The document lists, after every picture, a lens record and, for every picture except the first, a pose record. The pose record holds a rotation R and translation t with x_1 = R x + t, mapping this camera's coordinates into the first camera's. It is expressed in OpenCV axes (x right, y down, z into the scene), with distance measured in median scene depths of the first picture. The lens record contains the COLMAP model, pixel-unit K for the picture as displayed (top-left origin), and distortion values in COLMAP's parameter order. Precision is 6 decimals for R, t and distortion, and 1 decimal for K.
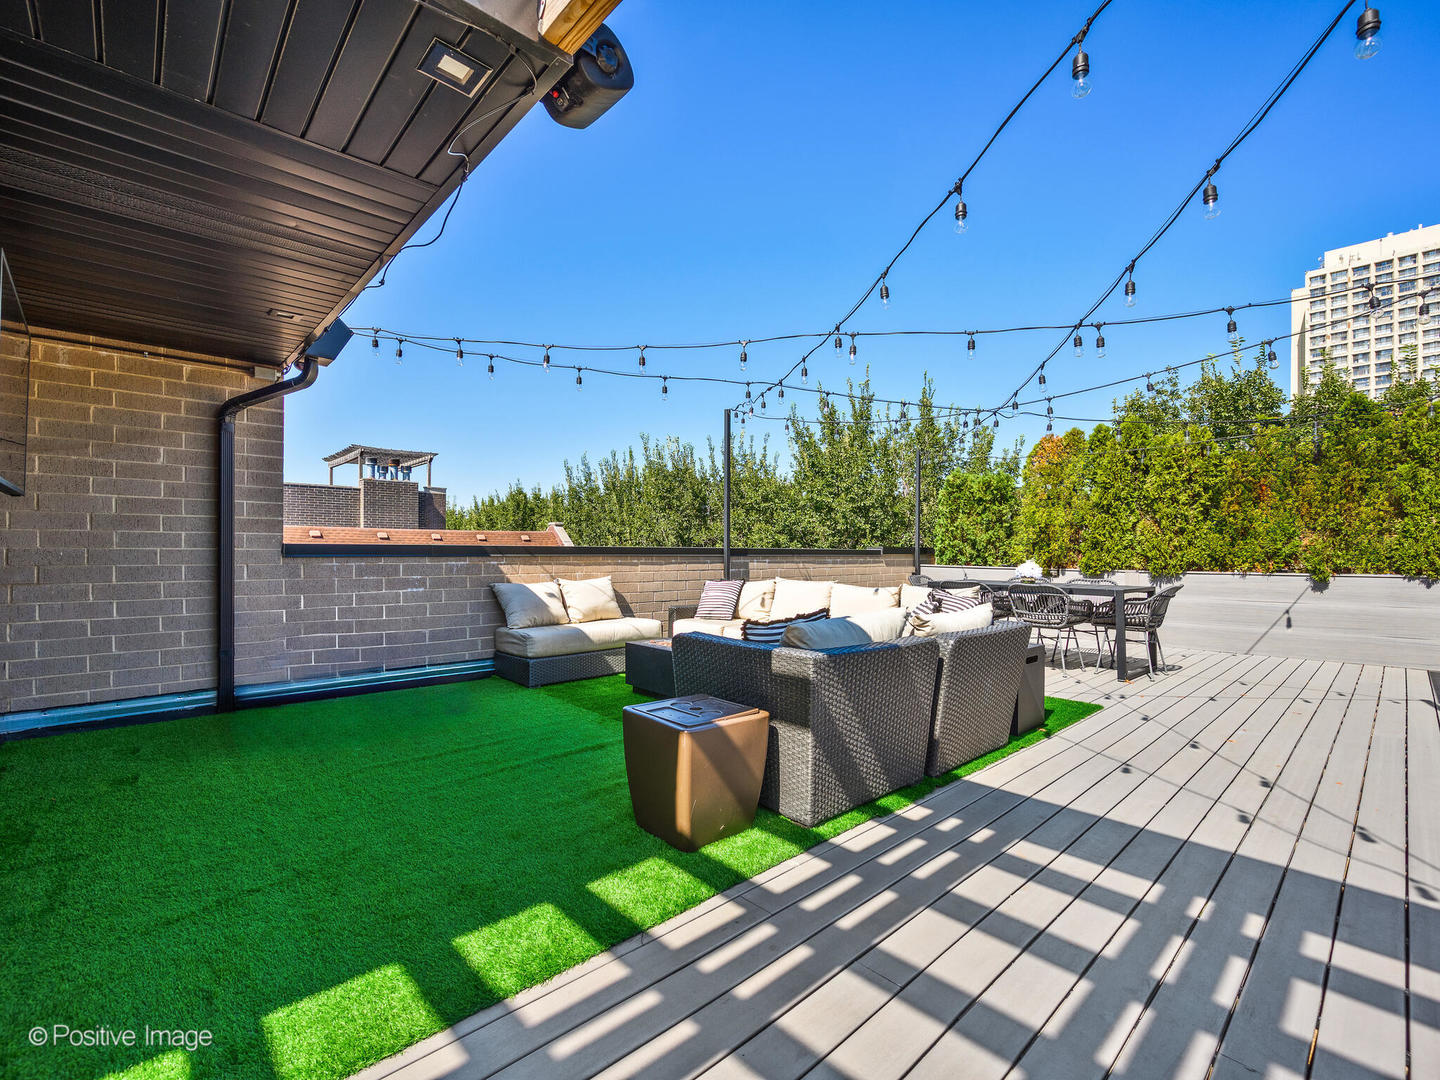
lens RADIAL K [[646.0, 0, 720.0], [0, 646.0, 540.0], [0, 0, 1]] dist [0.000518, -0.000264]
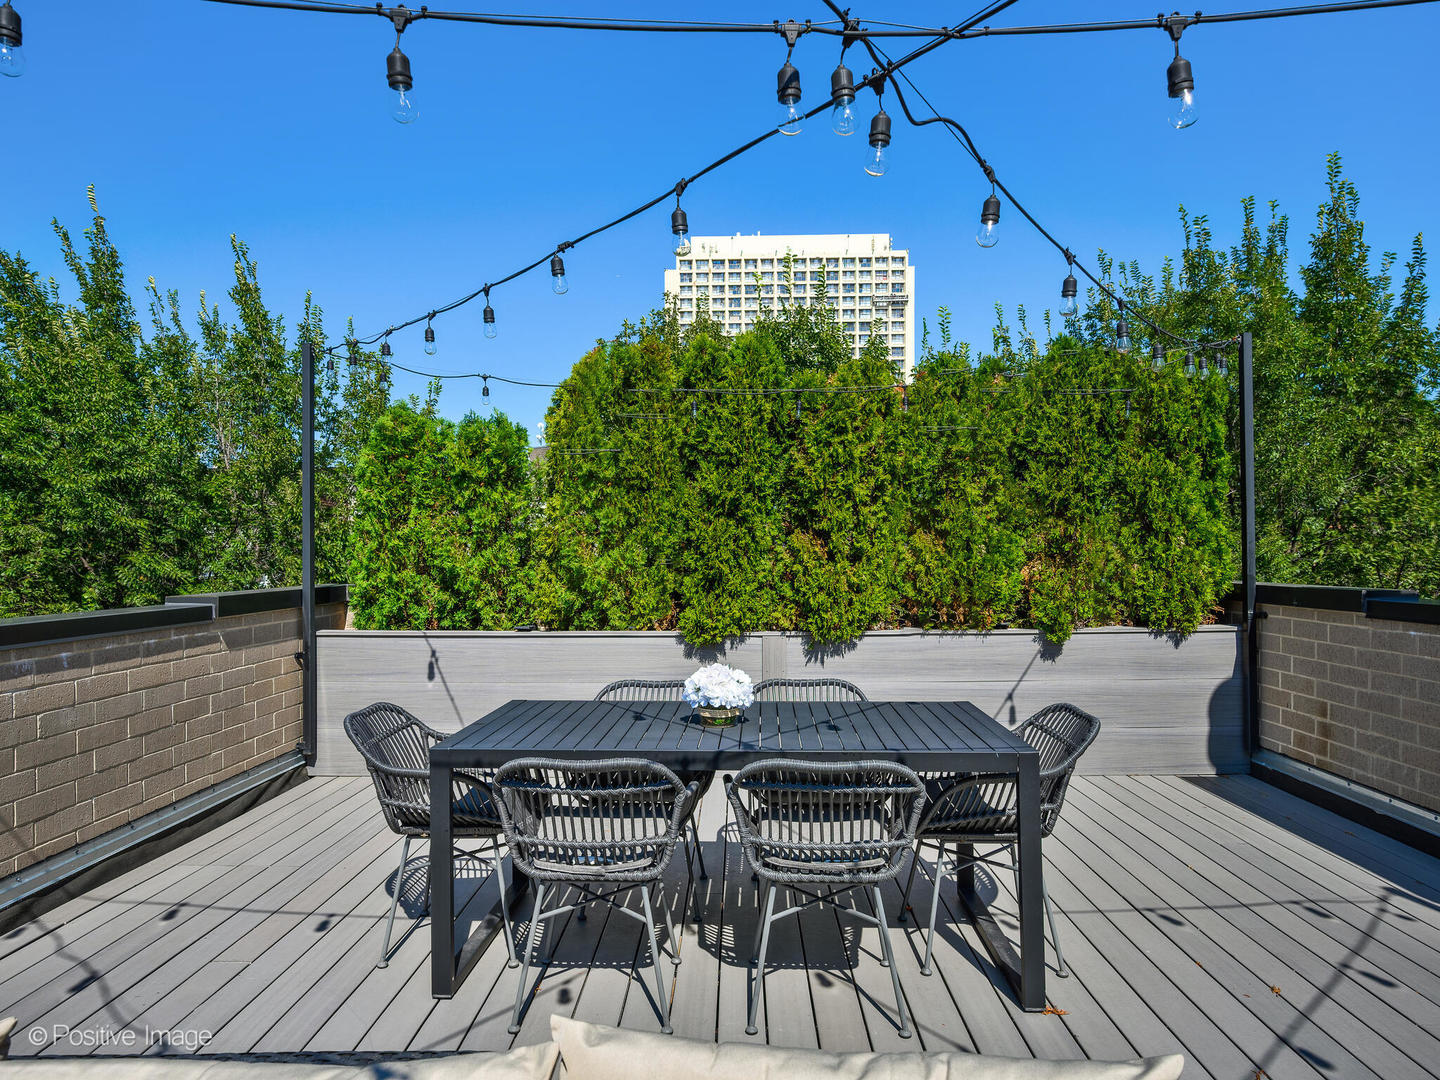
lens RADIAL K [[906.3, 0, 720.0], [0, 906.3, 540.0], [0, 0, 1]] dist [0.004958, 0.002941]
pose [[0.694671, 0.000545, 0.719328, 0.081586], [-0.002401, 0.999996, 0.001560, -0.020246], [-0.719324, -0.002810, 0.694669, 0.434459]]
